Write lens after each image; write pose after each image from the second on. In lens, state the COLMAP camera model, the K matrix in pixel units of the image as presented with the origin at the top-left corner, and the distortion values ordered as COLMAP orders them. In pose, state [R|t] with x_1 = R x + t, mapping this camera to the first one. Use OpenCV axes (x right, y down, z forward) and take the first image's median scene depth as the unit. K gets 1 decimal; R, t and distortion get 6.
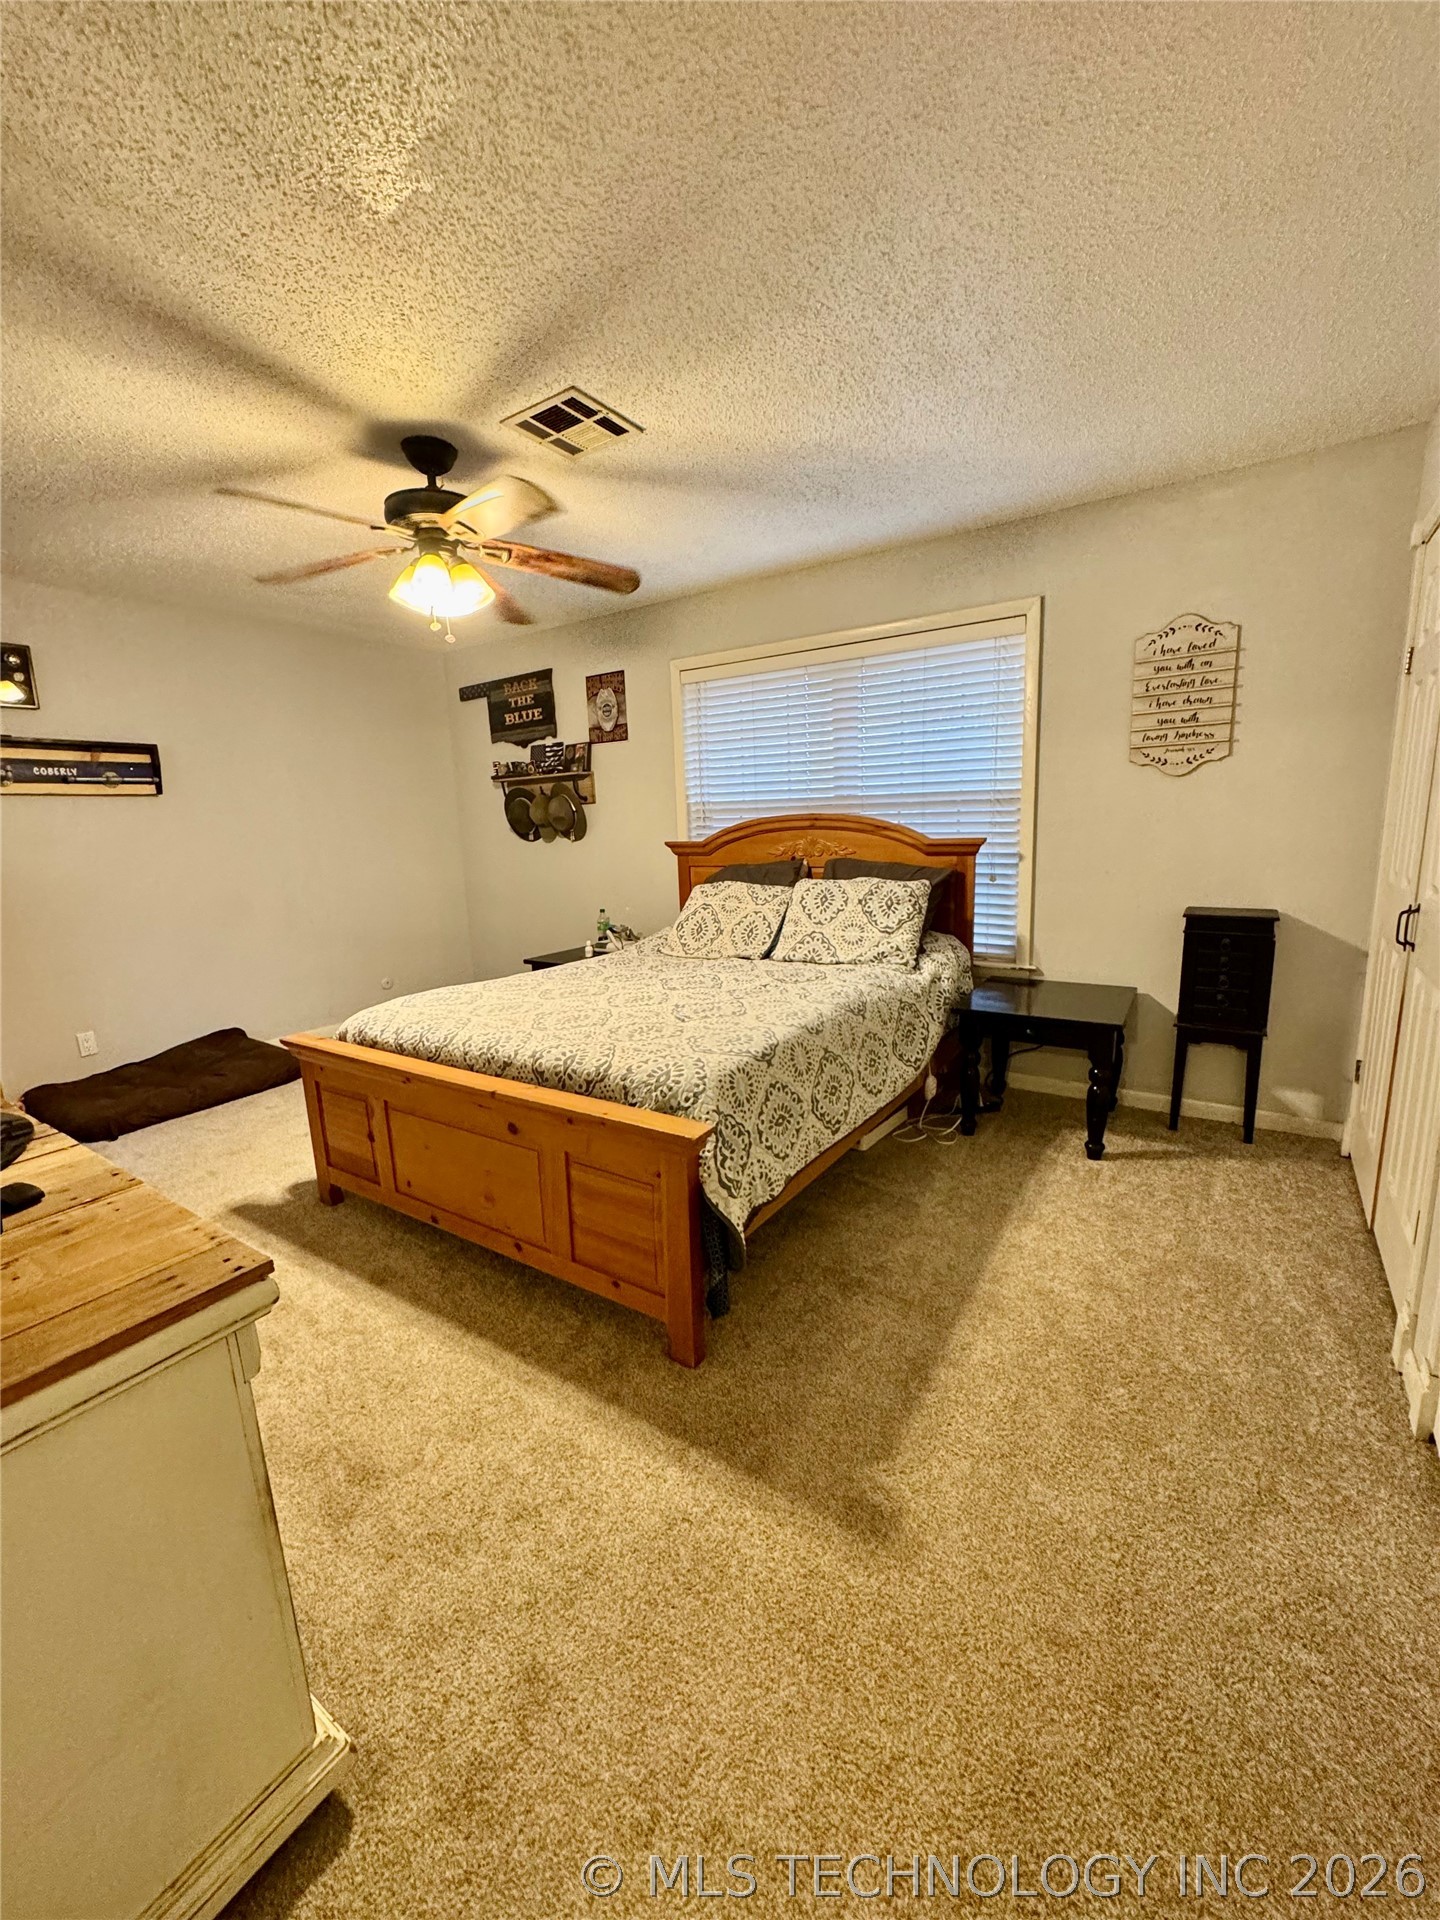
lens RADIAL K [[764.0, 0, 721.1], [0, 764.0, 956.4], [0, 0, 1]] dist [-0.005148, 0.000935]
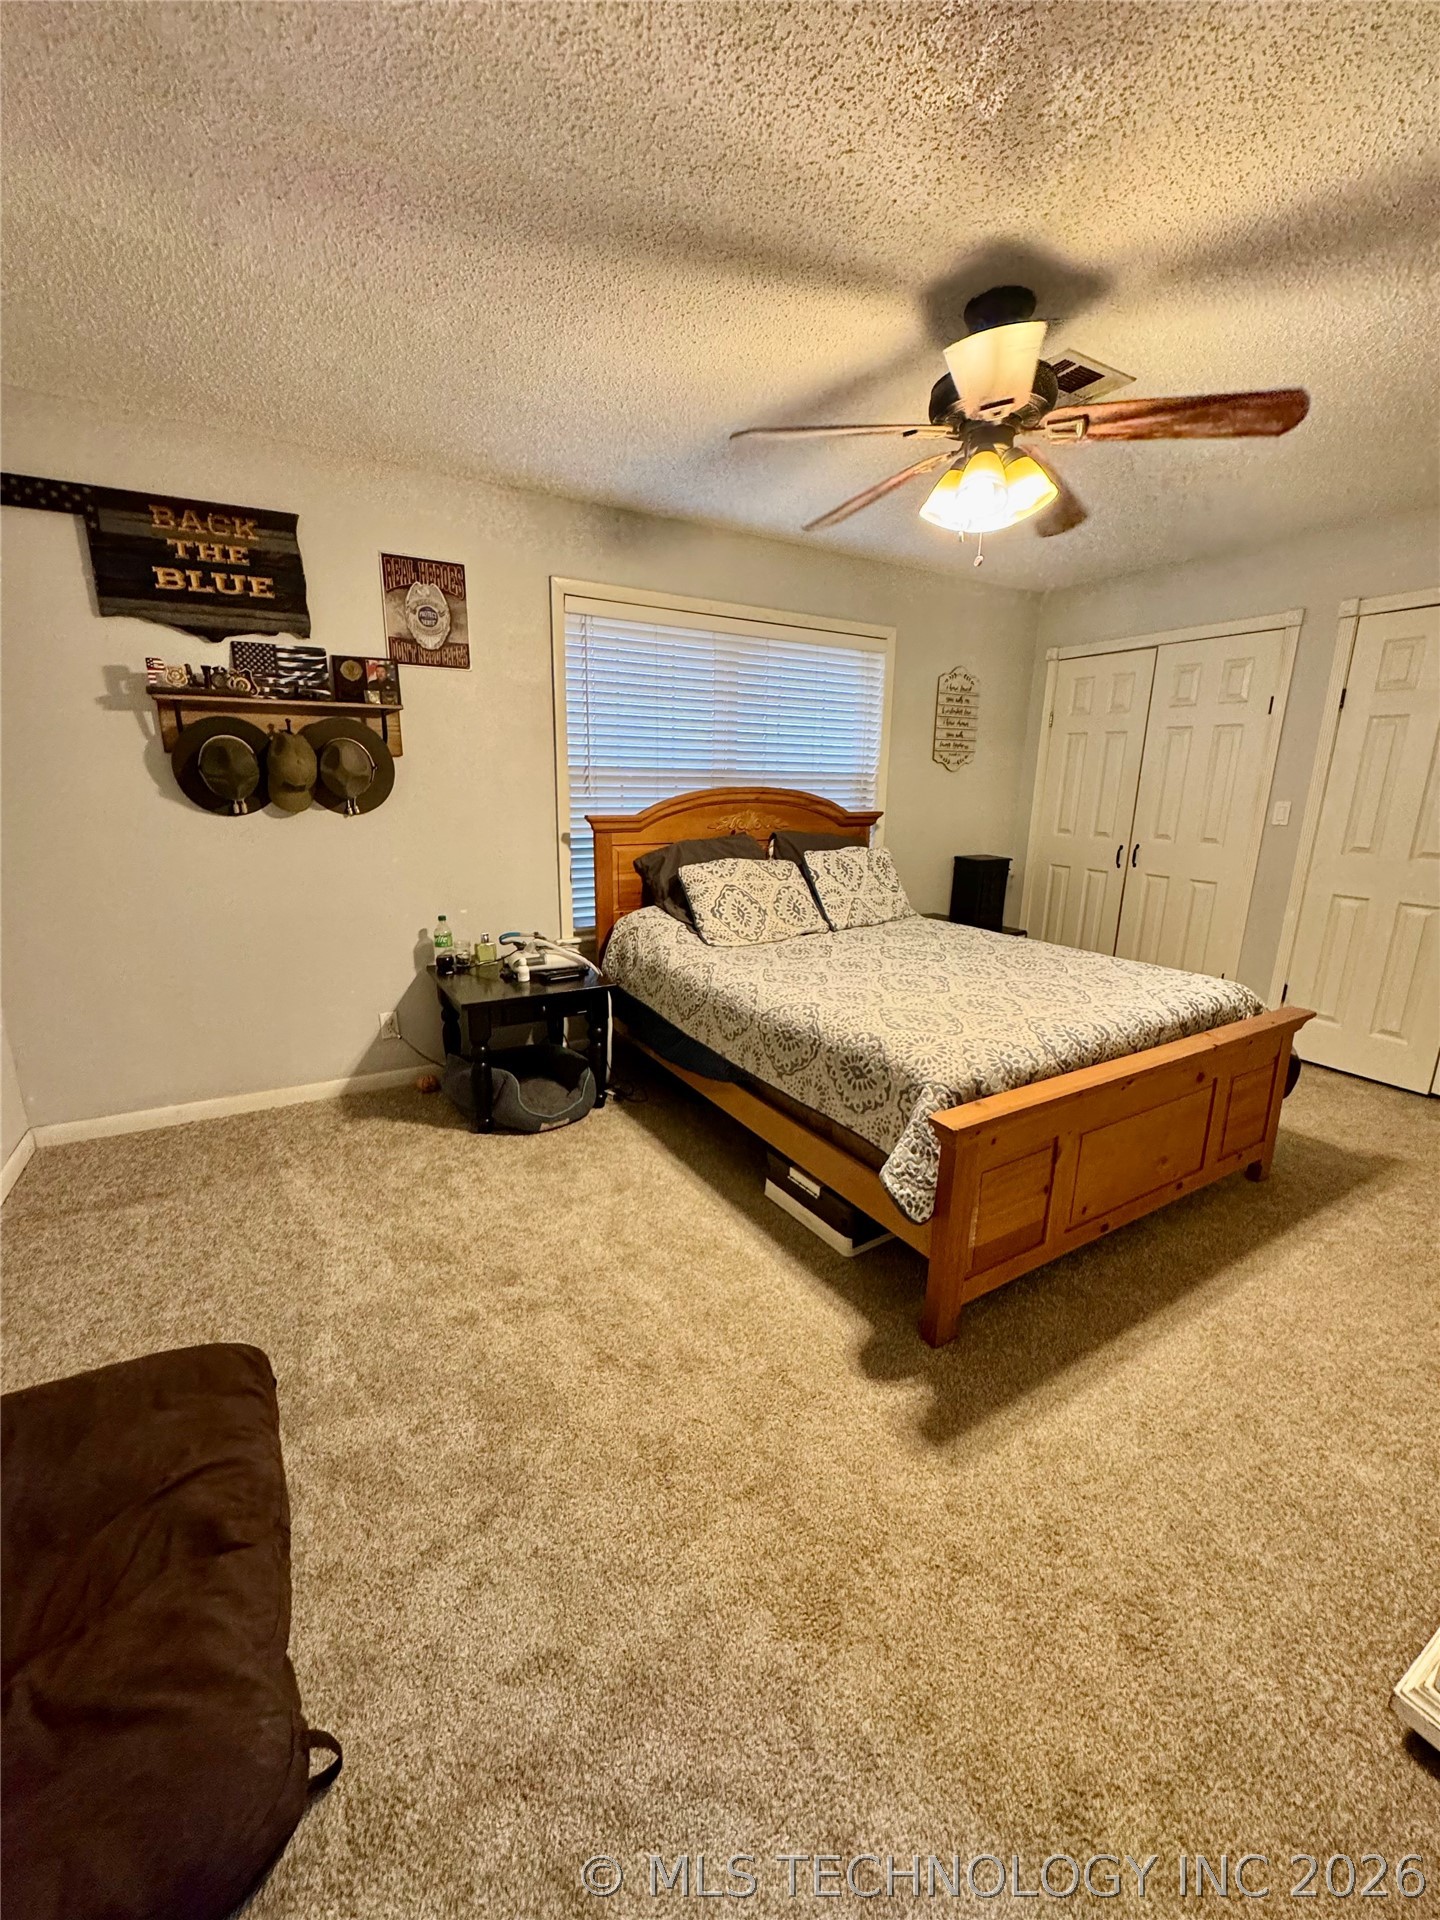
lens RADIAL K [[764.0, 0, 721.1], [0, 764.0, 956.4], [0, 0, 1]] dist [-0.005148, 0.000935]
pose [[0.431178, -0.166279, 0.886813, -0.674829], [0.134760, 0.983716, 0.118927, -0.076018], [-0.892146, 0.068228, 0.446564, 0.494523]]
